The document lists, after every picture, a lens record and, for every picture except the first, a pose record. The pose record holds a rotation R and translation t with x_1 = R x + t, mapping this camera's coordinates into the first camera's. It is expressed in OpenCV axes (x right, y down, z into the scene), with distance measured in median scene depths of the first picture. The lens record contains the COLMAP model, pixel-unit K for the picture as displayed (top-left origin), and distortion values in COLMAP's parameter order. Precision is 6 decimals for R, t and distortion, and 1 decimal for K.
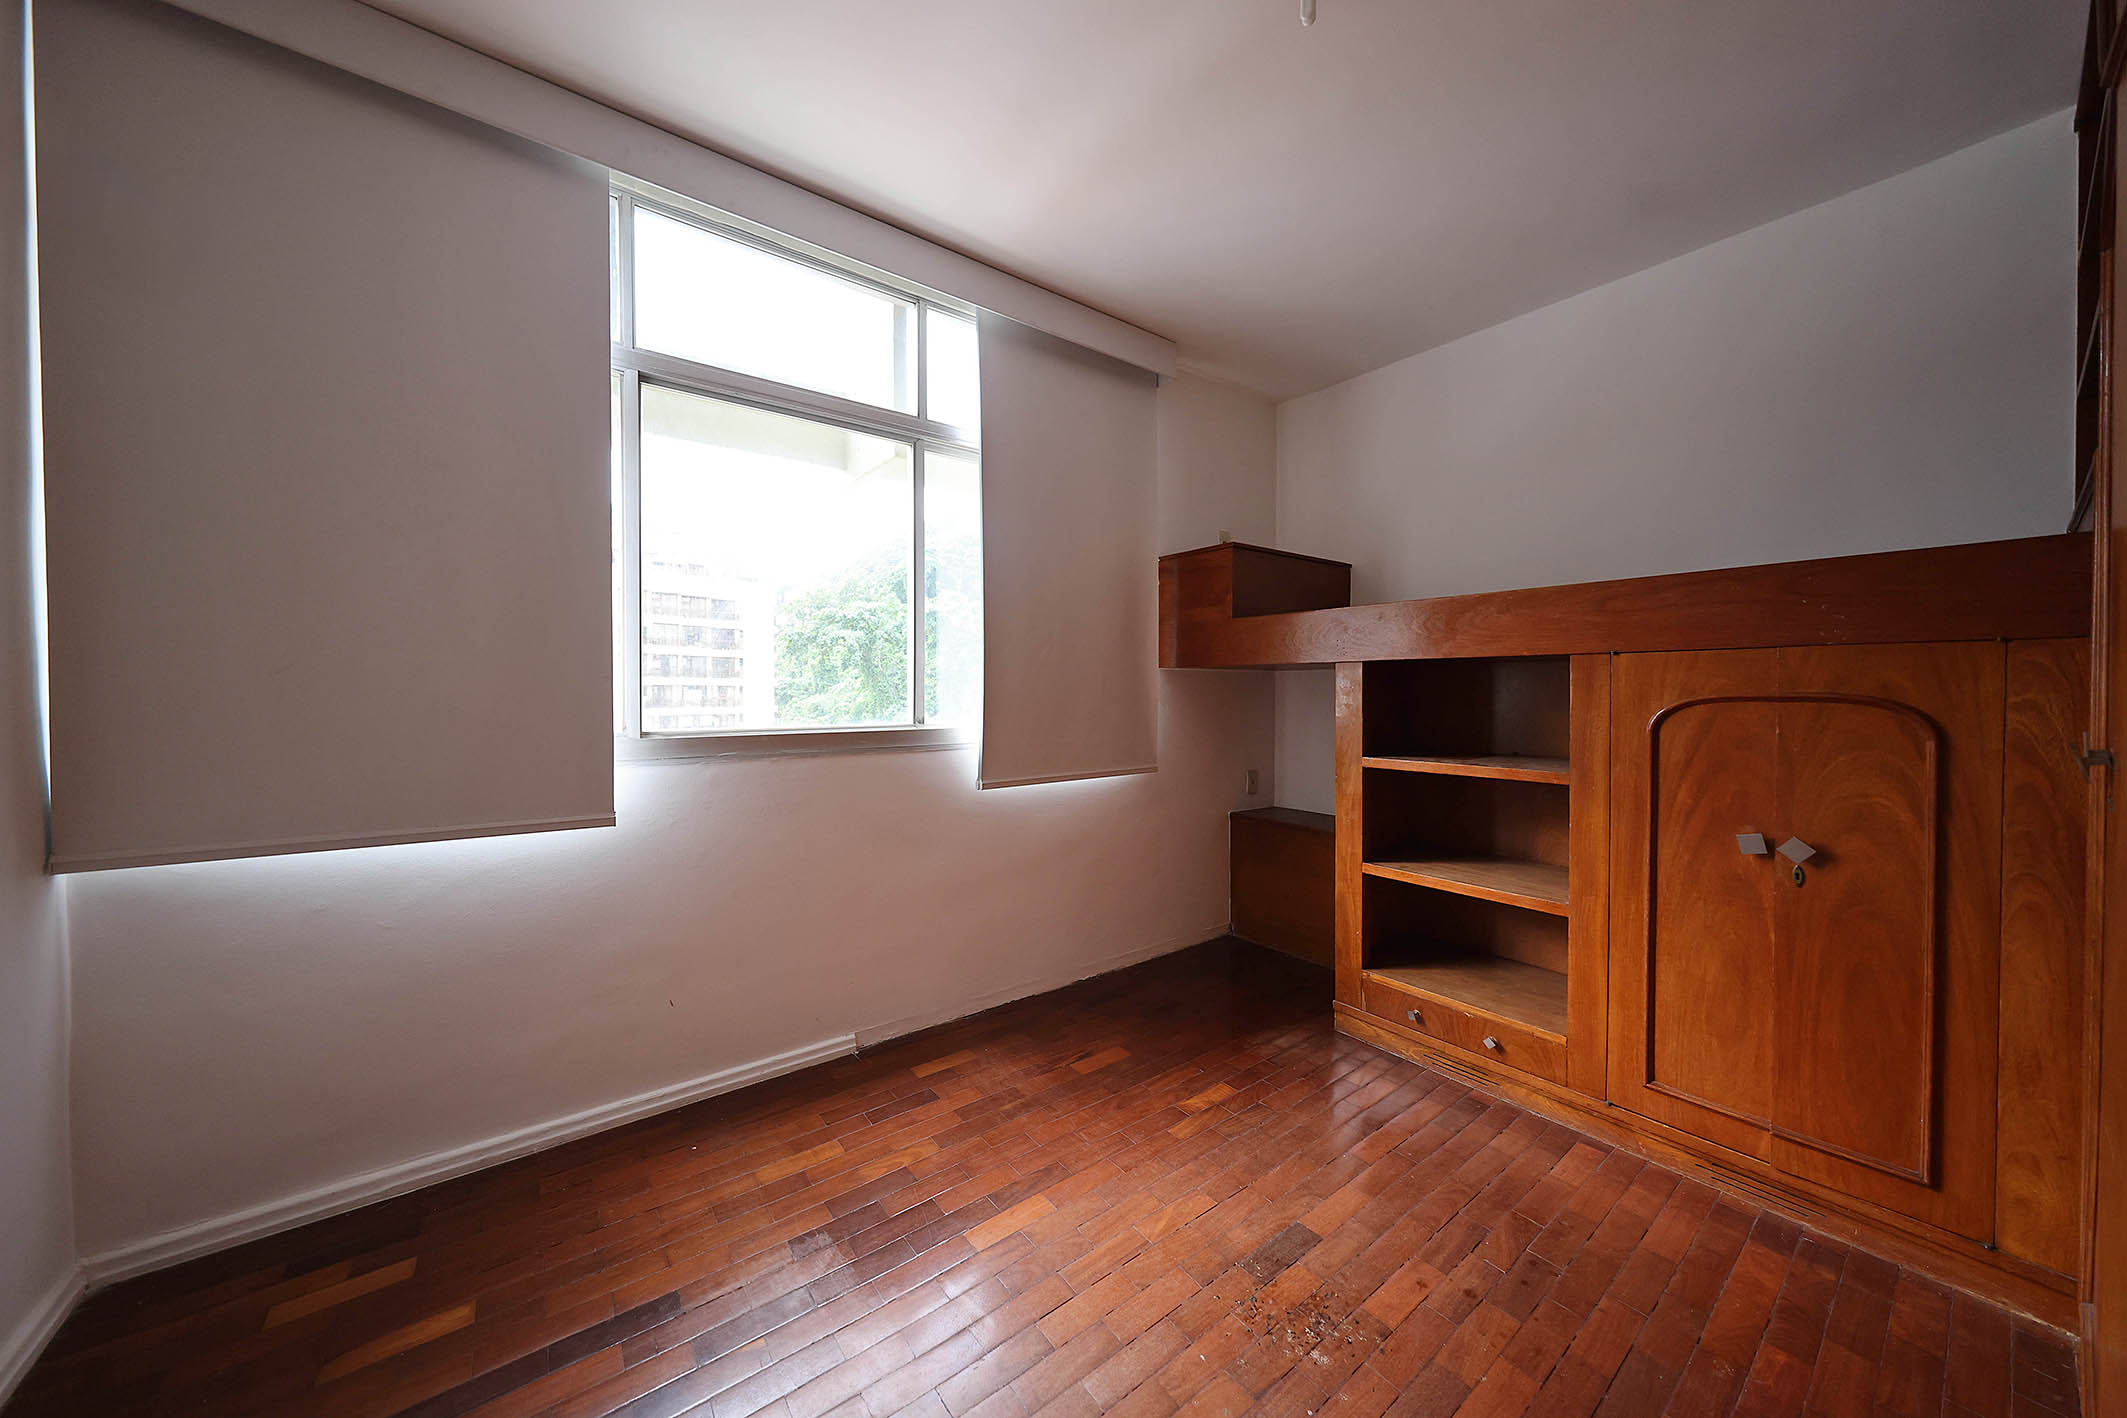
lens RADIAL K [[706.1, 0, 1053.9], [0, 706.1, 700.8], [0, 0, 1]] dist [0.000021, -0.000037]
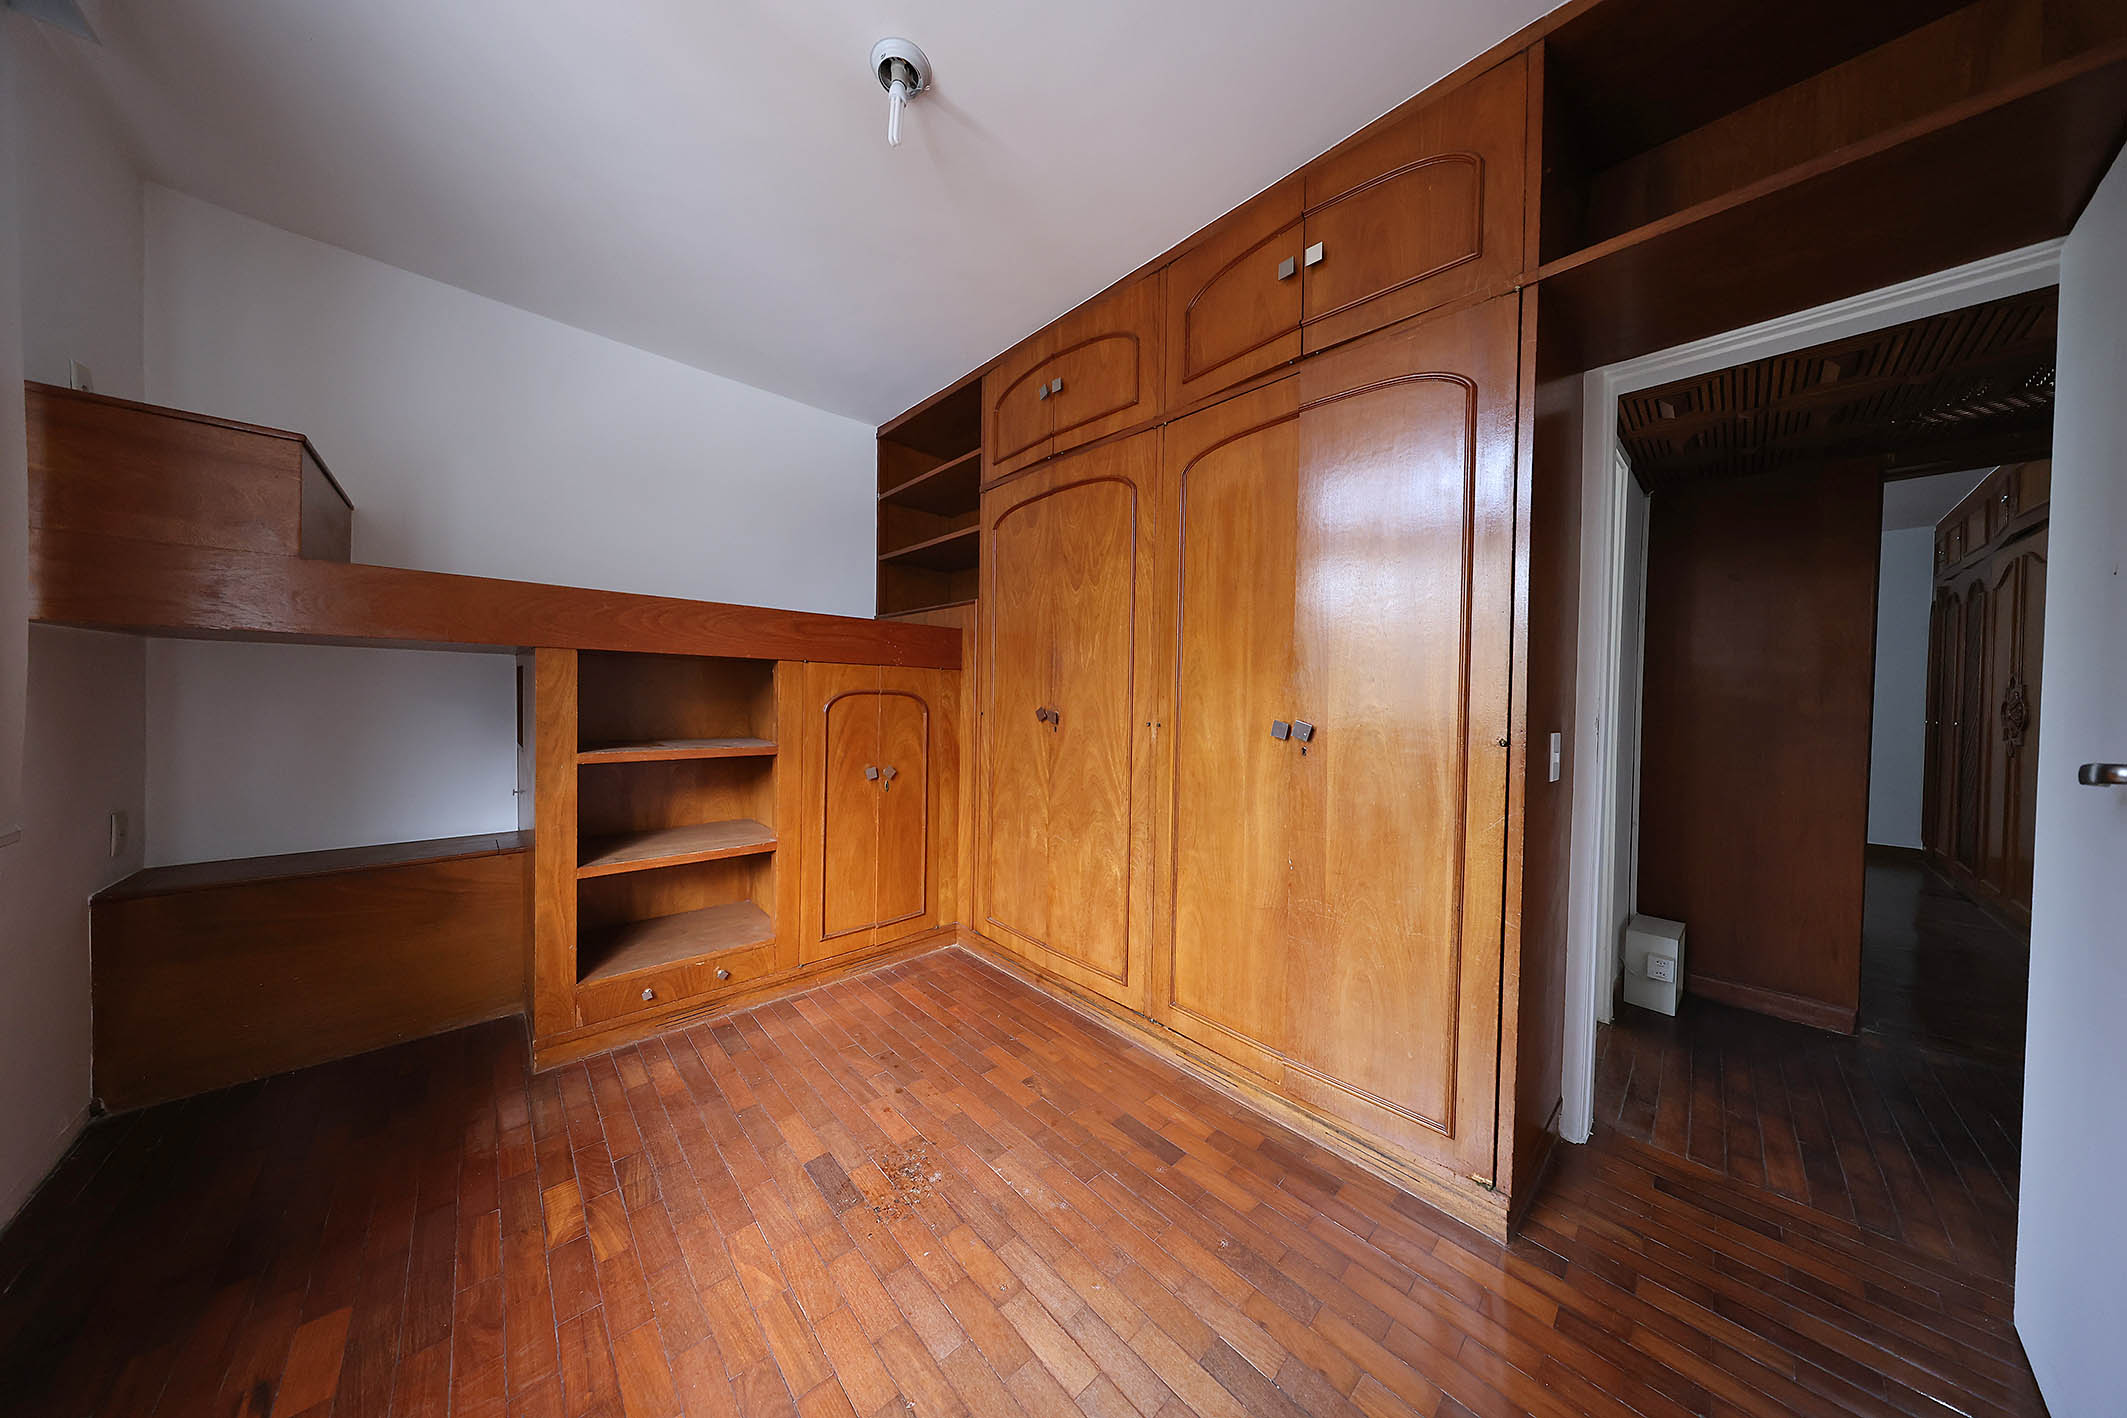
lens RADIAL K [[617.3, 0, 1067.2], [0, 617.3, 706.6], [0, 0, 1]] dist [-0.000224, -0.000091]
pose [[-0.105878, -0.024004, 0.994089, -0.607138], [-0.012102, 0.999666, 0.022849, -0.009991], [-0.994306, -0.009612, -0.106133, 0.653948]]
